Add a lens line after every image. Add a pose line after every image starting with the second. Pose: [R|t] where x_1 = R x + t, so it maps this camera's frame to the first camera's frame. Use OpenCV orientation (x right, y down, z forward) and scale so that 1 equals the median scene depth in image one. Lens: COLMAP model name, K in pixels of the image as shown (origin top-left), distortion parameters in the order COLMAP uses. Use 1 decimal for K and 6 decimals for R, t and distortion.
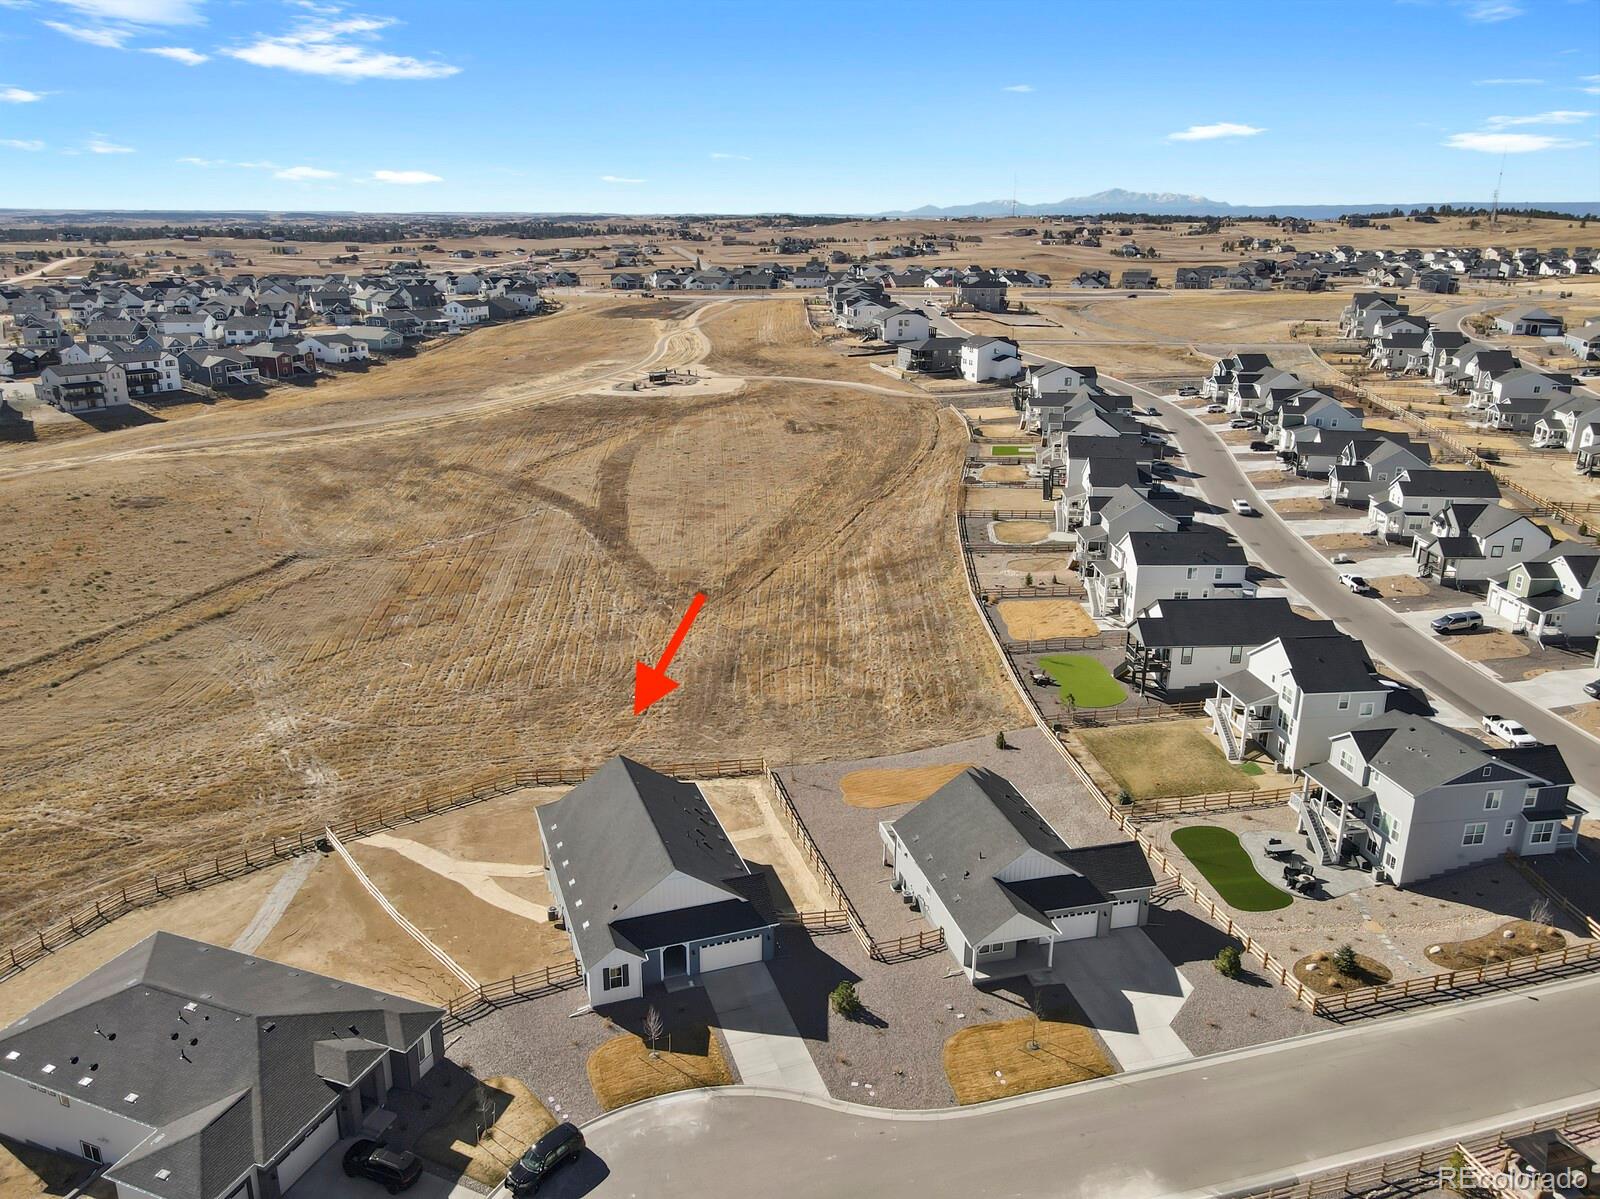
lens RADIAL K [[1173.2, 0, 800.0], [0, 1173.2, 599.5], [0, 0, 1]] dist [-0.002952, 0.032530]
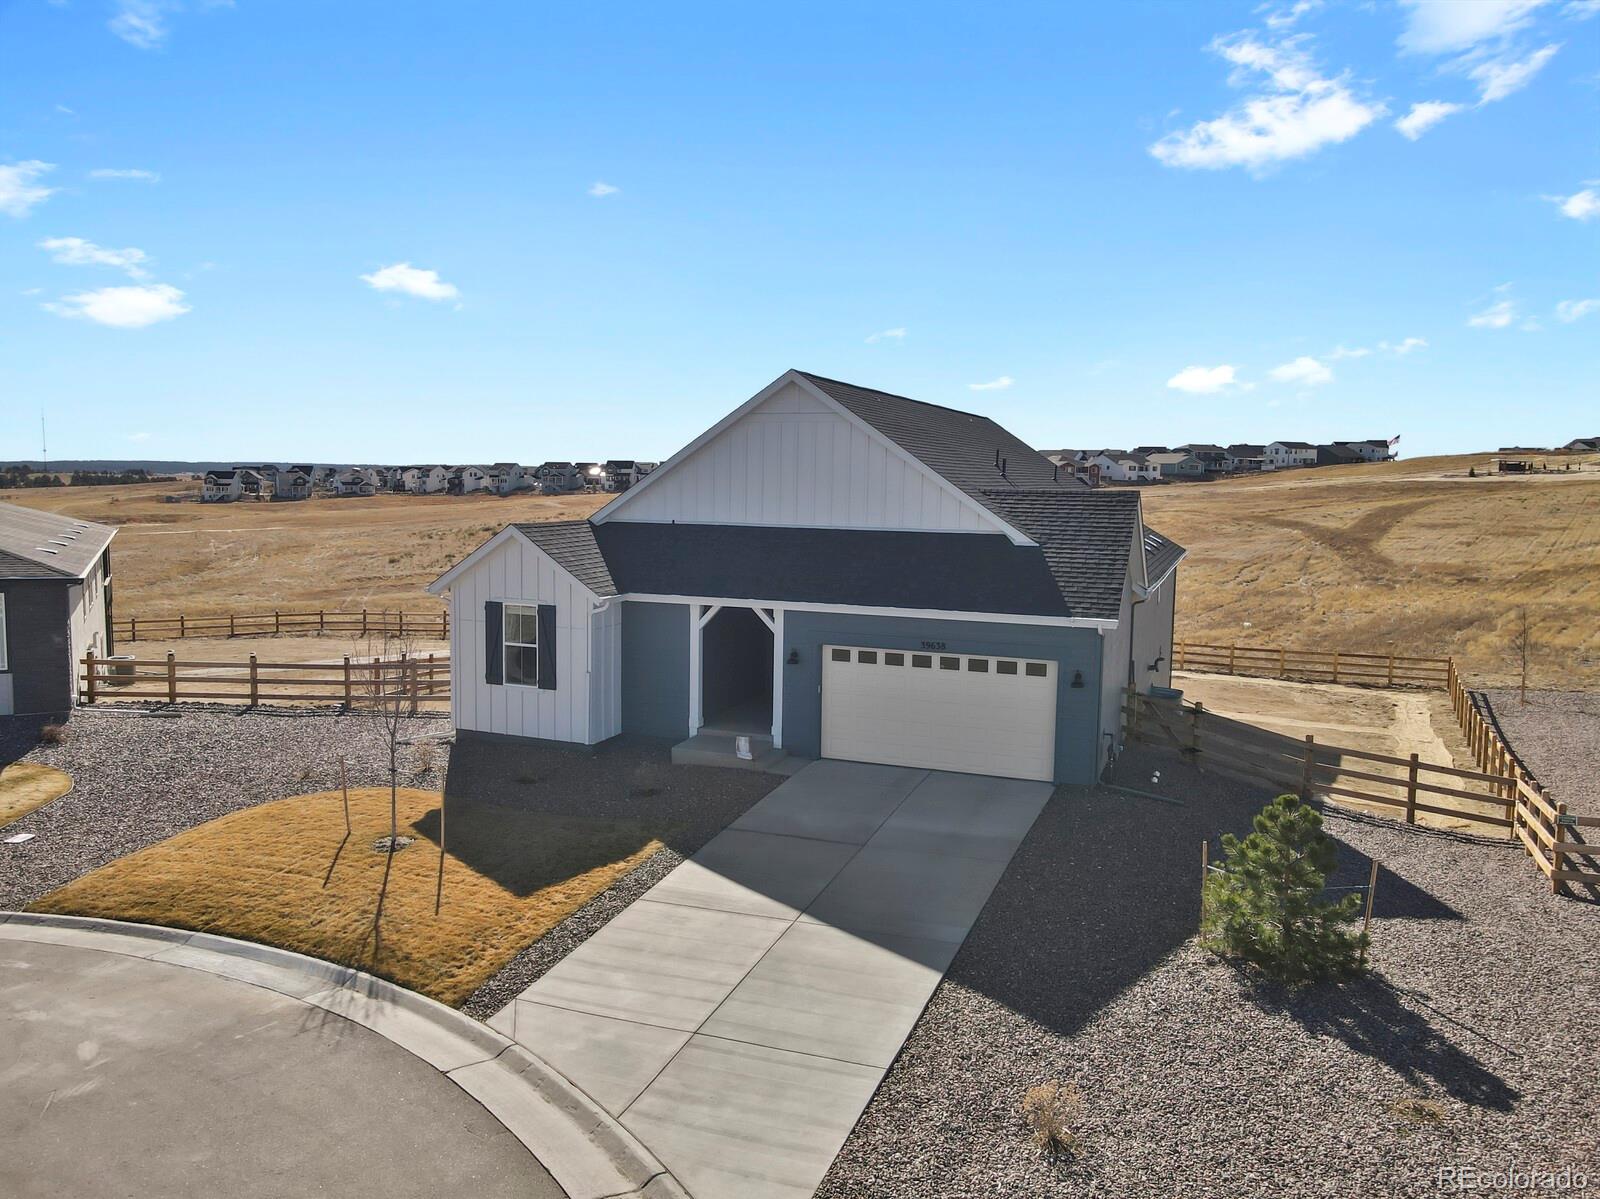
lens RADIAL K [[1173.2, 0, 800.0], [0, 1173.2, 599.5], [0, 0, 1]] dist [-0.002952, 0.032530]
pose [[0.757296, 0.072687, -0.649014, 0.093815], [-0.210926, 0.967750, -0.137733, 0.326279], [0.618072, 0.241198, 0.748205, 0.785665]]
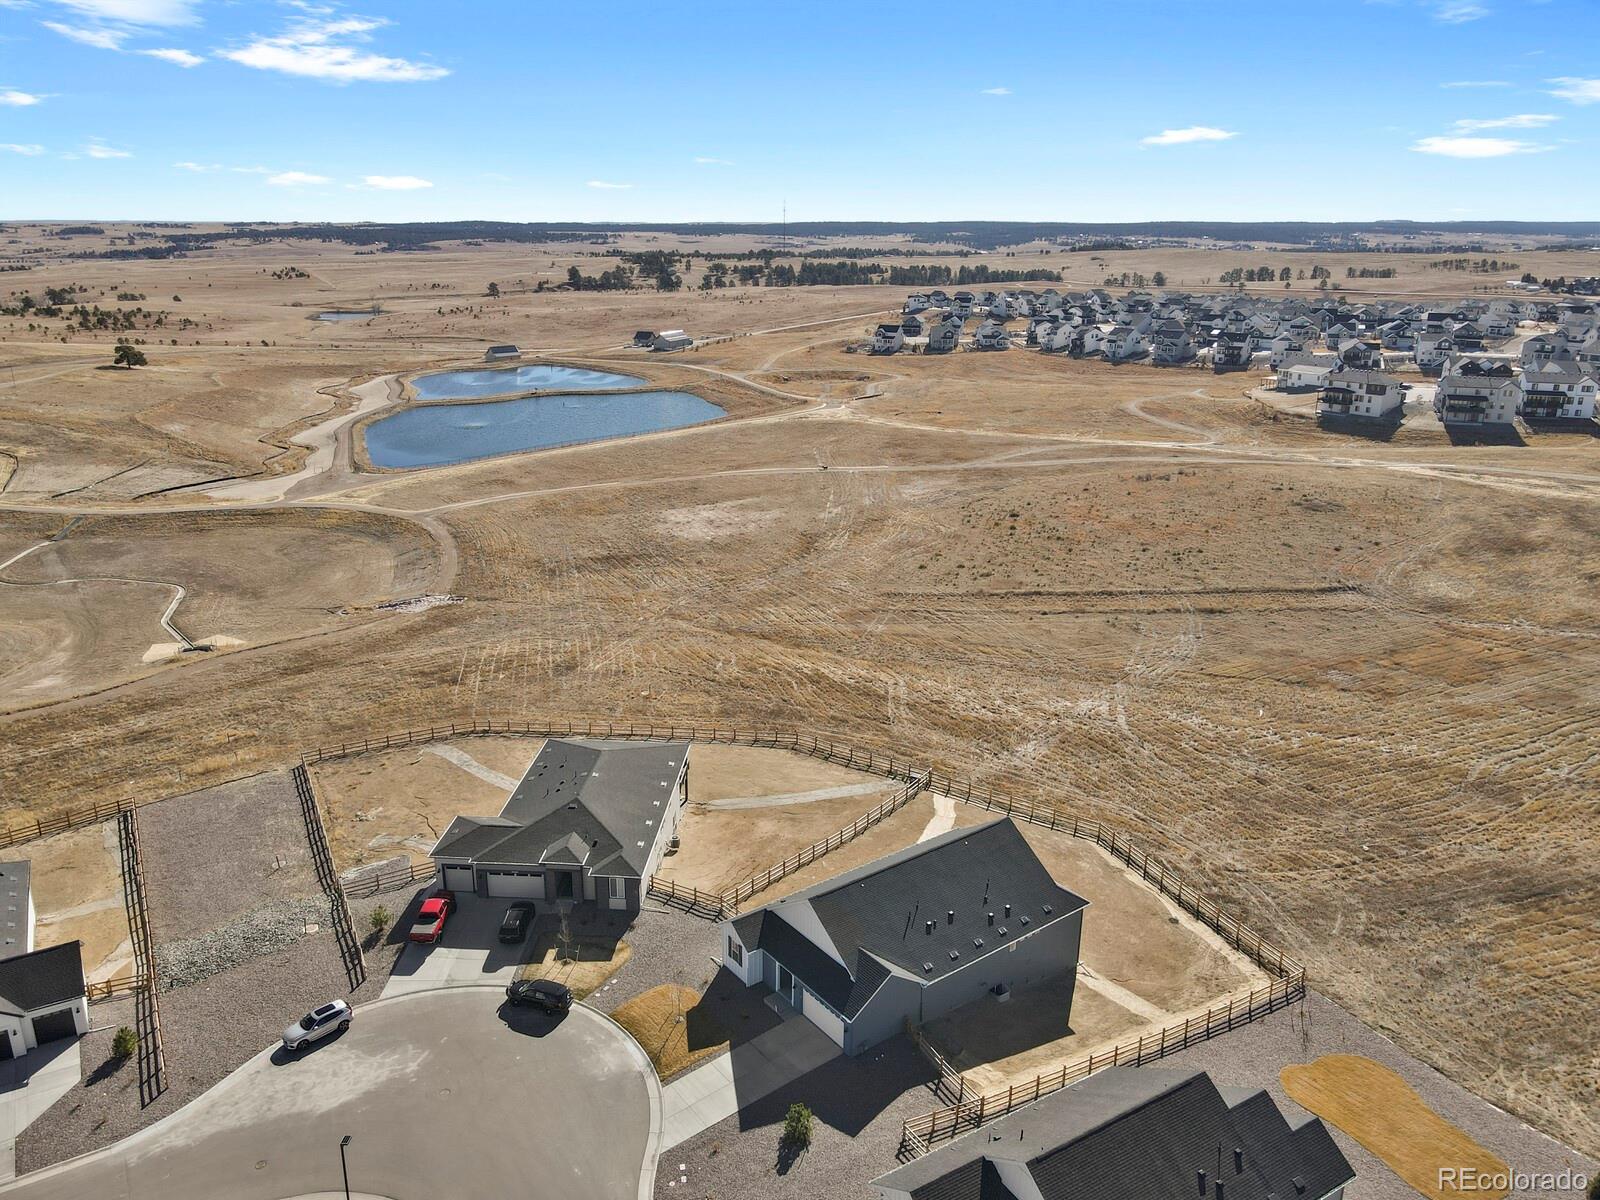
lens RADIAL K [[1173.2, 0, 800.0], [0, 1173.2, 600.0], [0, 0, 1]] dist [-0.002952, 0.032530]
pose [[0.294024, 0.293588, -0.909591, 0.701435], [-0.302827, 0.931243, 0.202688, -0.195502], [0.906557, 0.215854, 0.362714, 0.583450]]
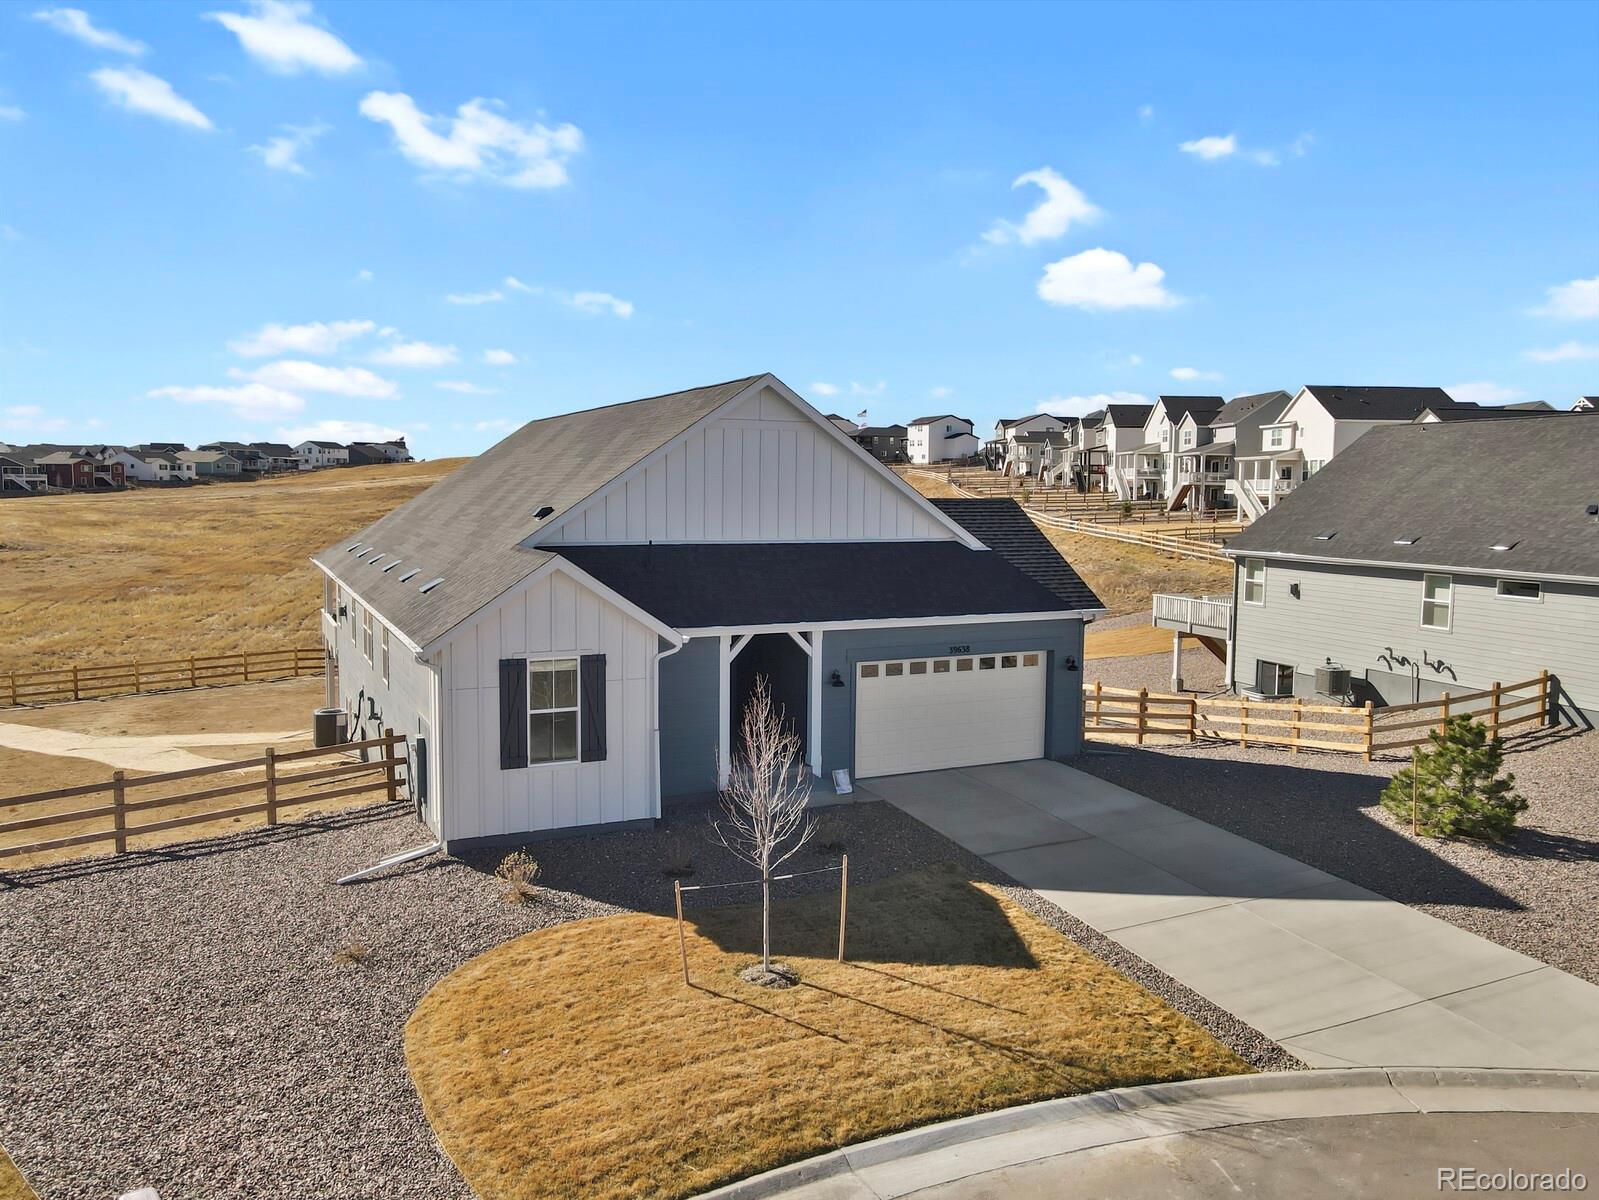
lens RADIAL K [[1172.4, 0, 799.5], [0, 1172.4, 600.0], [0, 0, 1]] dist [-0.002952, 0.032530]
pose [[0.994249, -0.007604, 0.106826, -0.128376], [0.030485, 0.976307, -0.214233, 0.340727], [-0.102666, 0.216258, 0.970923, 0.735660]]
